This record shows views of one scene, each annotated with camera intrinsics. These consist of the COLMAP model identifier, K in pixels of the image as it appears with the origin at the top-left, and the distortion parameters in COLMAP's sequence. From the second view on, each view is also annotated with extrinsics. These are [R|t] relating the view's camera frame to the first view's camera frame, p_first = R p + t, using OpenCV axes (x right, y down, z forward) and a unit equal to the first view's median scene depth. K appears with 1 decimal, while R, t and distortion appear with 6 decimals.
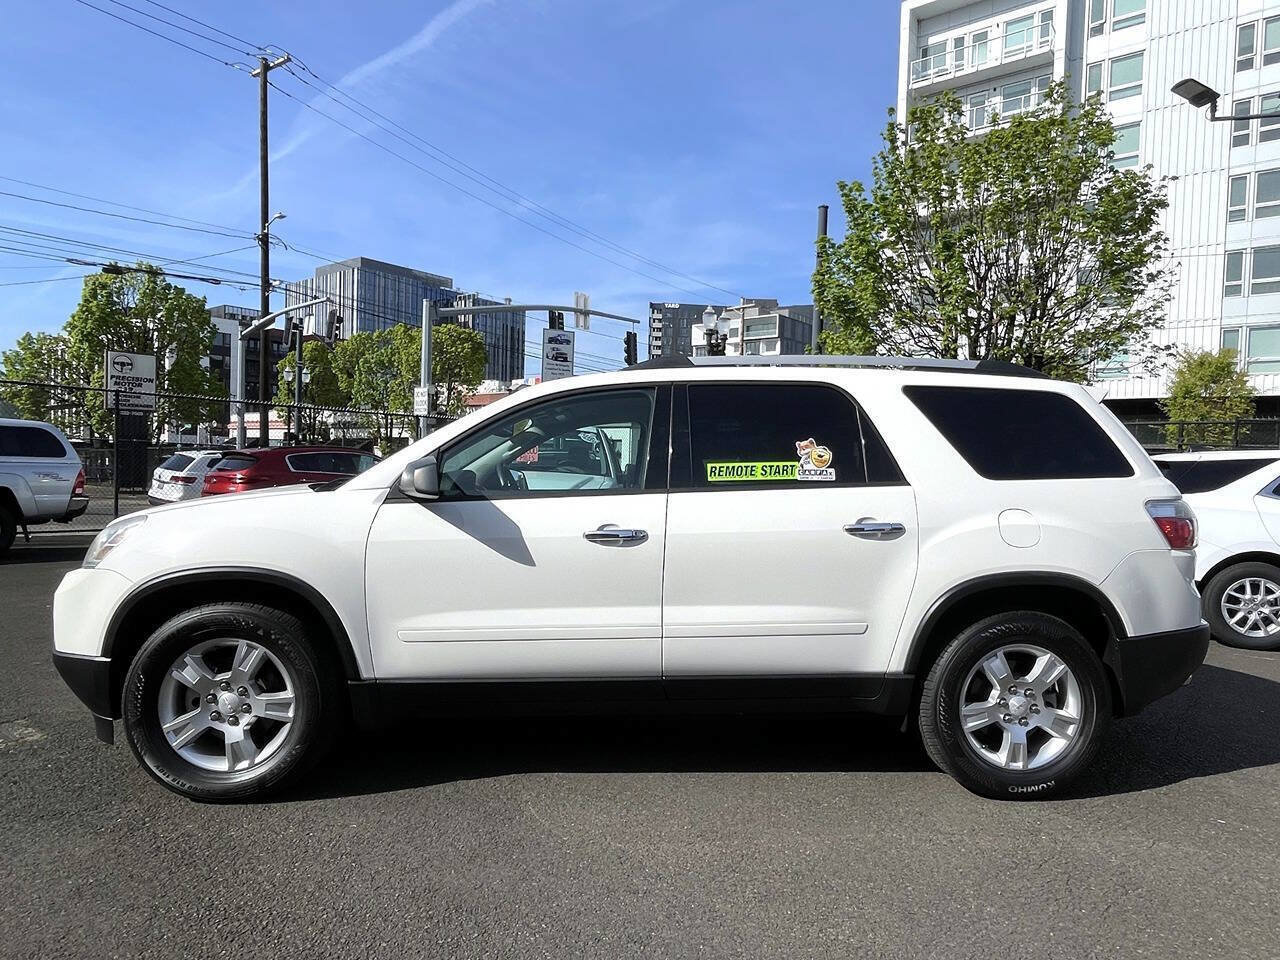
lens RADIAL K [[875.9, 0, 656.7], [0, 875.9, 492.7], [0, 0, 1]] dist [-0.000534, -0.003648]
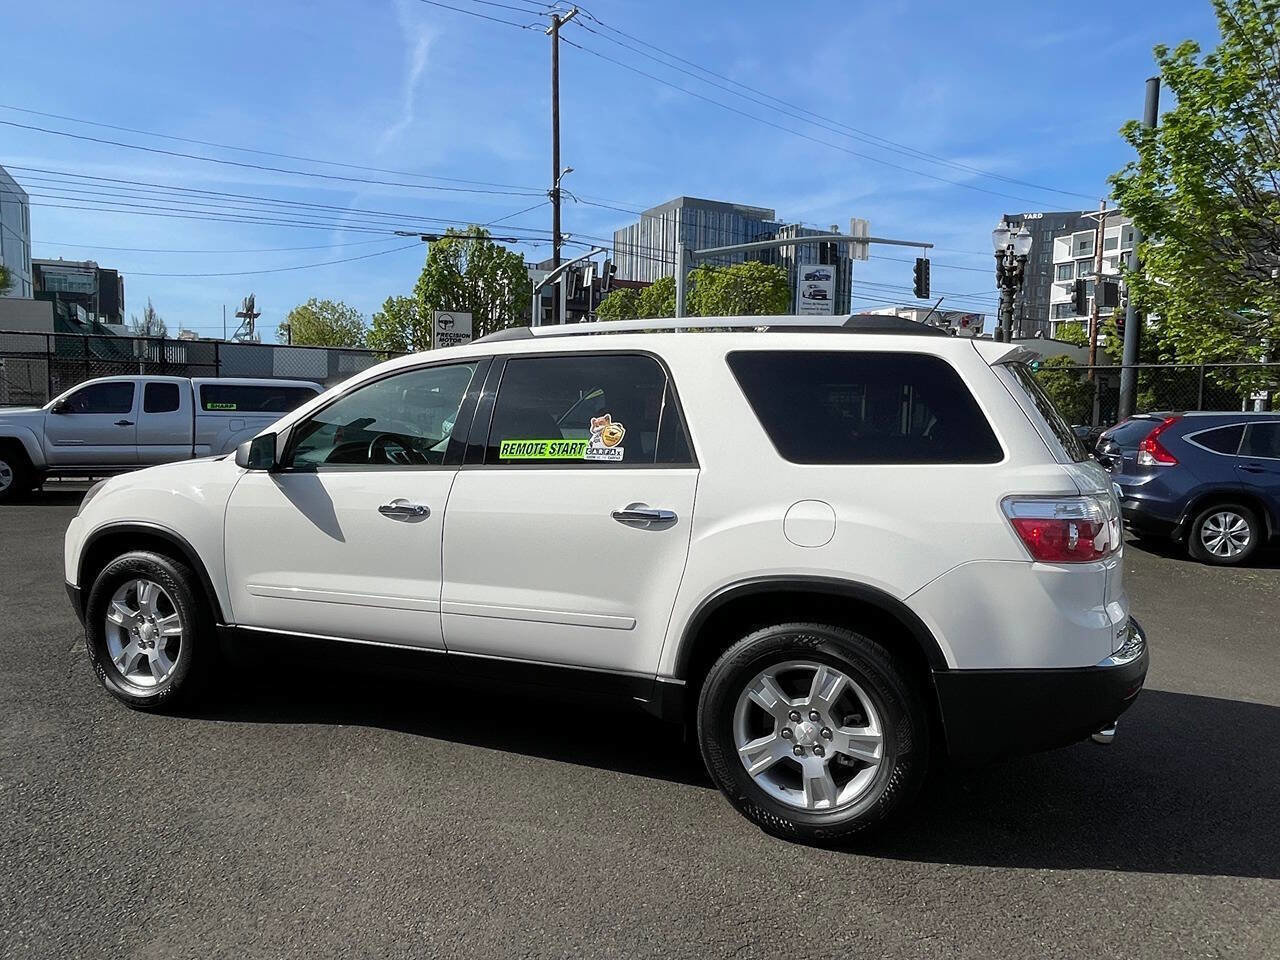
lens RADIAL K [[948.9, 0, 613.9], [0, 948.9, 480.0], [0, 0, 1]] dist [0.006490, -0.002388]
pose [[0.887934, 0.032246, -0.458839, 0.645681], [-0.010693, 0.998717, 0.049494, -0.042340], [0.459846, -0.039041, 0.887140, 0.113156]]
